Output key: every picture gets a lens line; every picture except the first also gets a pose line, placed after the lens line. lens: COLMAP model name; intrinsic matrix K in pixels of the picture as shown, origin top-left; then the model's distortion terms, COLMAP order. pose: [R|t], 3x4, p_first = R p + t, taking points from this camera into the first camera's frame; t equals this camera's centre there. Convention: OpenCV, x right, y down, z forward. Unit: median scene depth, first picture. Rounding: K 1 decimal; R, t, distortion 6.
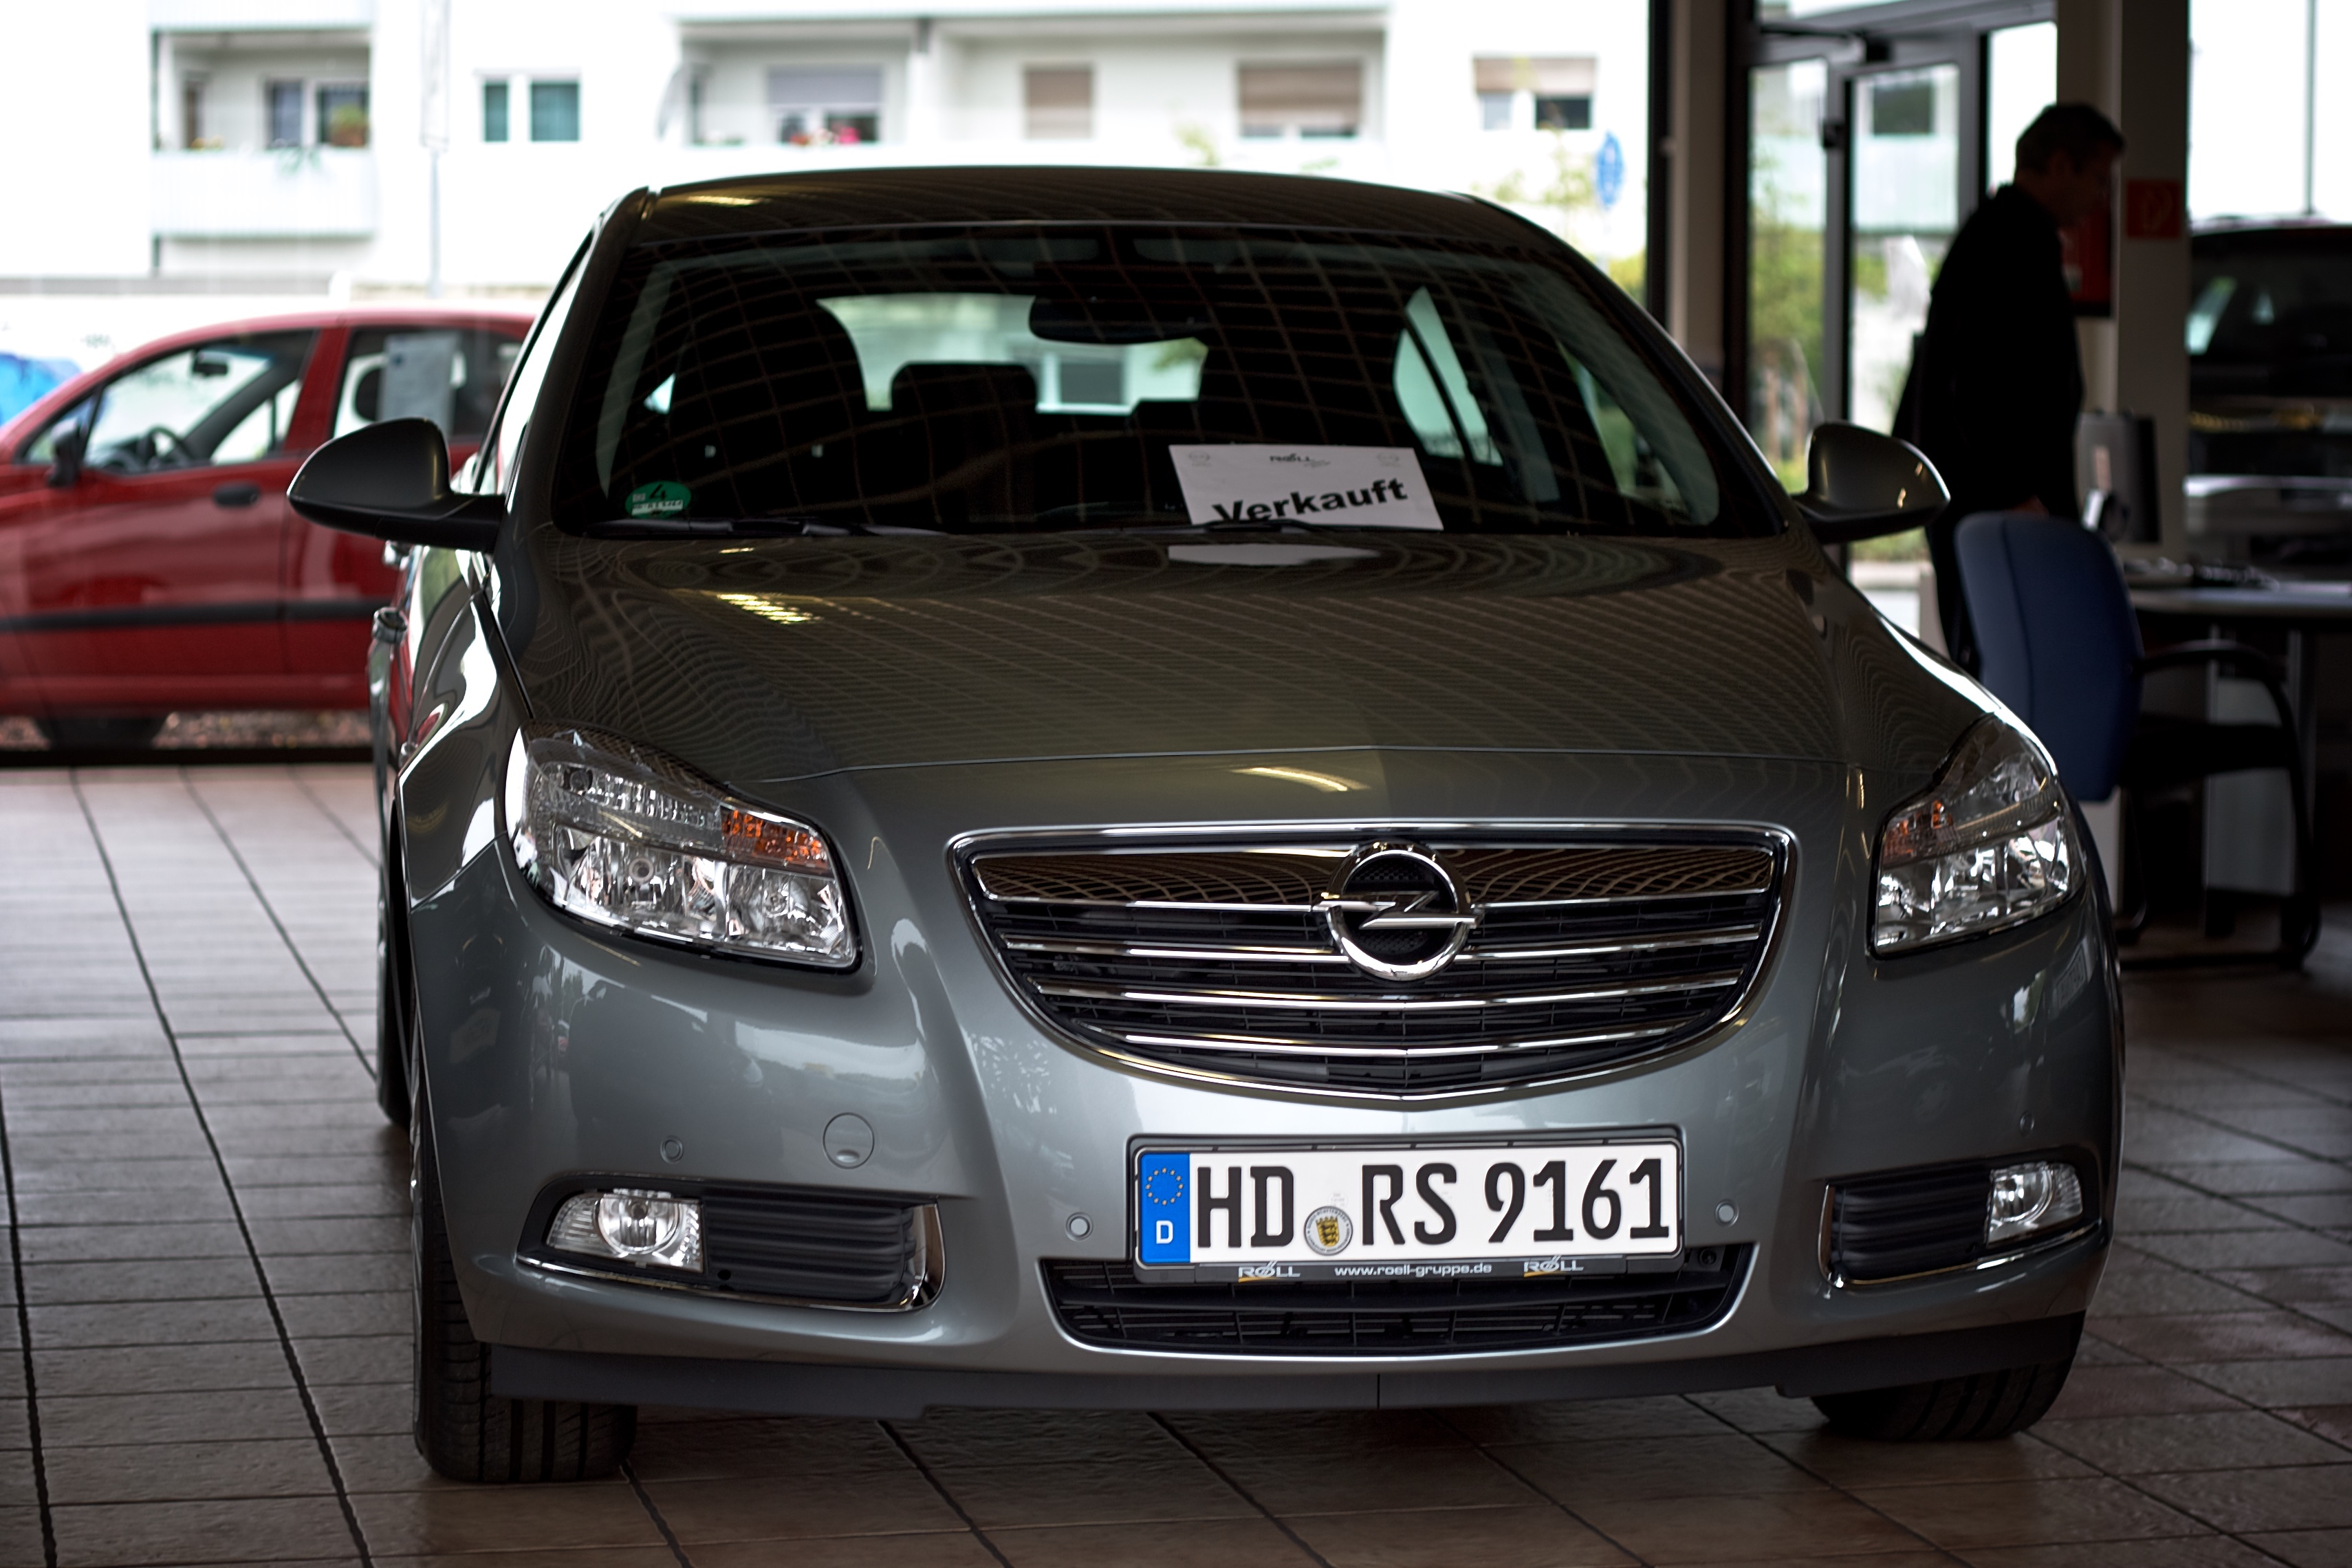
lens RADIAL K [[5600.2, 0, 1175.7], [0, 5600.2, 784.1], [0, 0, 1]] dist [-0.089555, -0.085892]
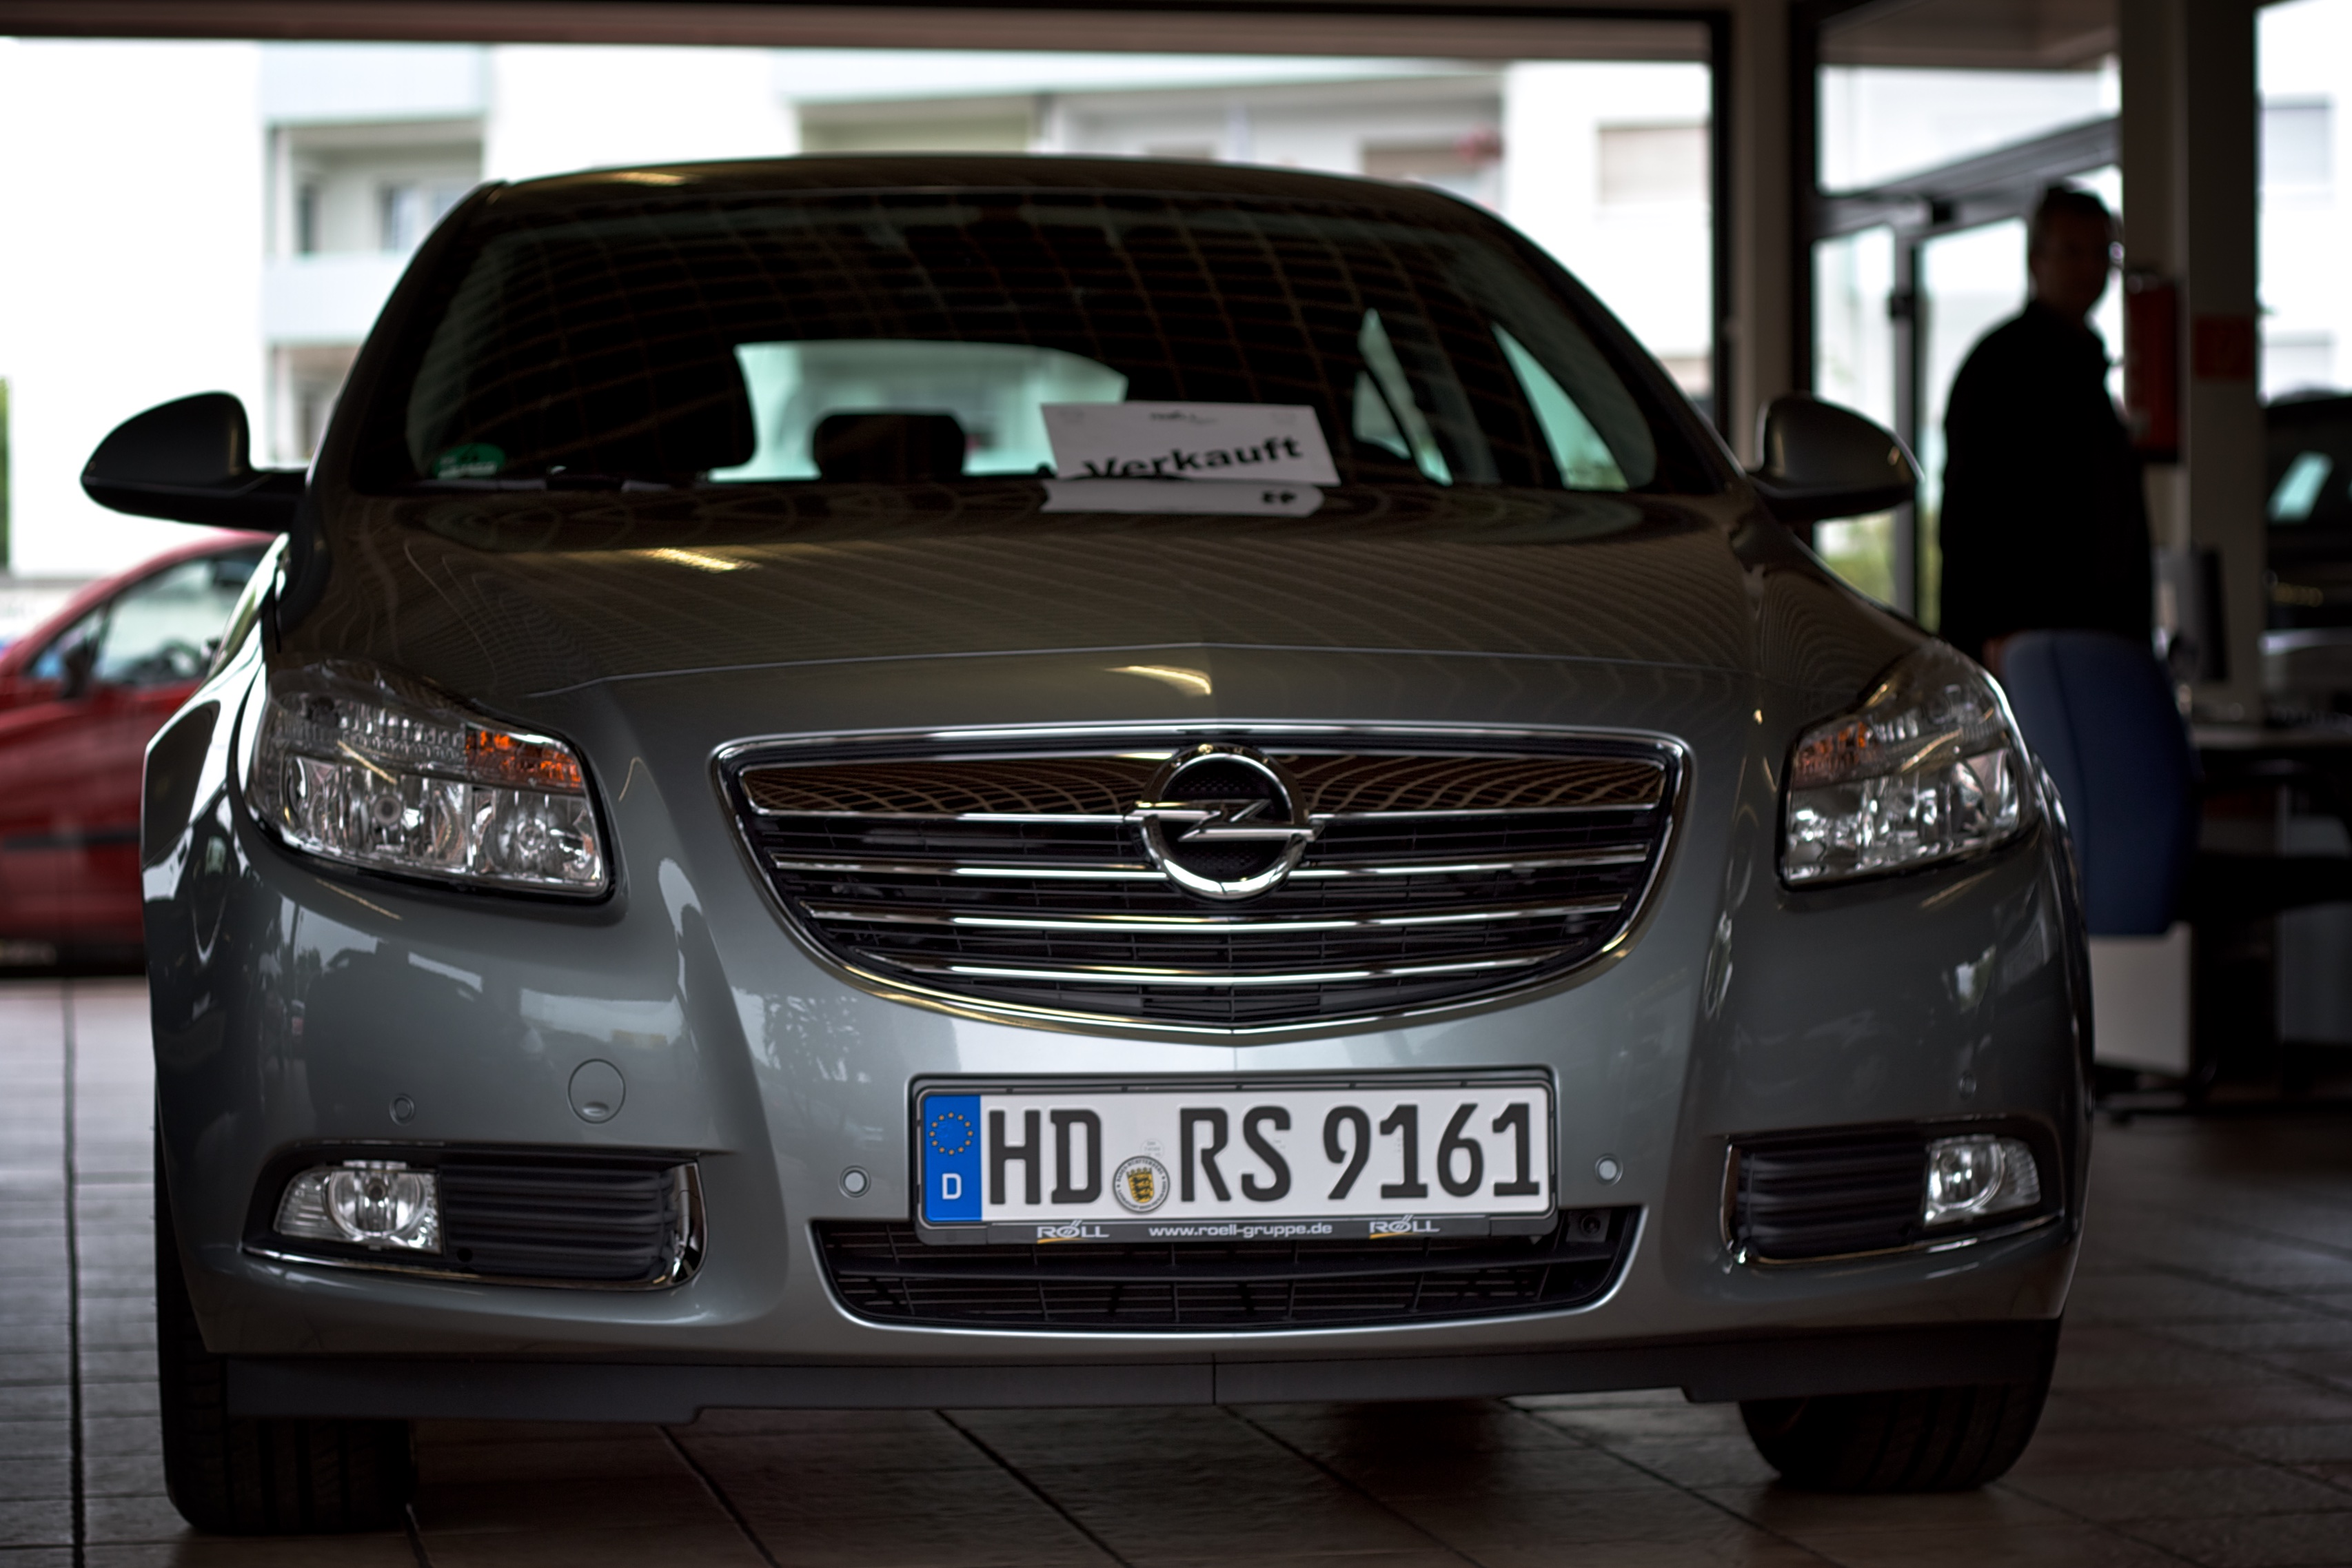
lens RADIAL K [[5599.8, 0, 1175.7], [0, 5599.8, 784.1], [0, 0, 1]] dist [-0.089555, -0.085892]
pose [[0.999551, -0.008534, -0.028736, 0.057164], [0.006686, 0.997940, -0.063804, 0.072180], [0.029221, 0.063583, 0.997549, 0.130369]]
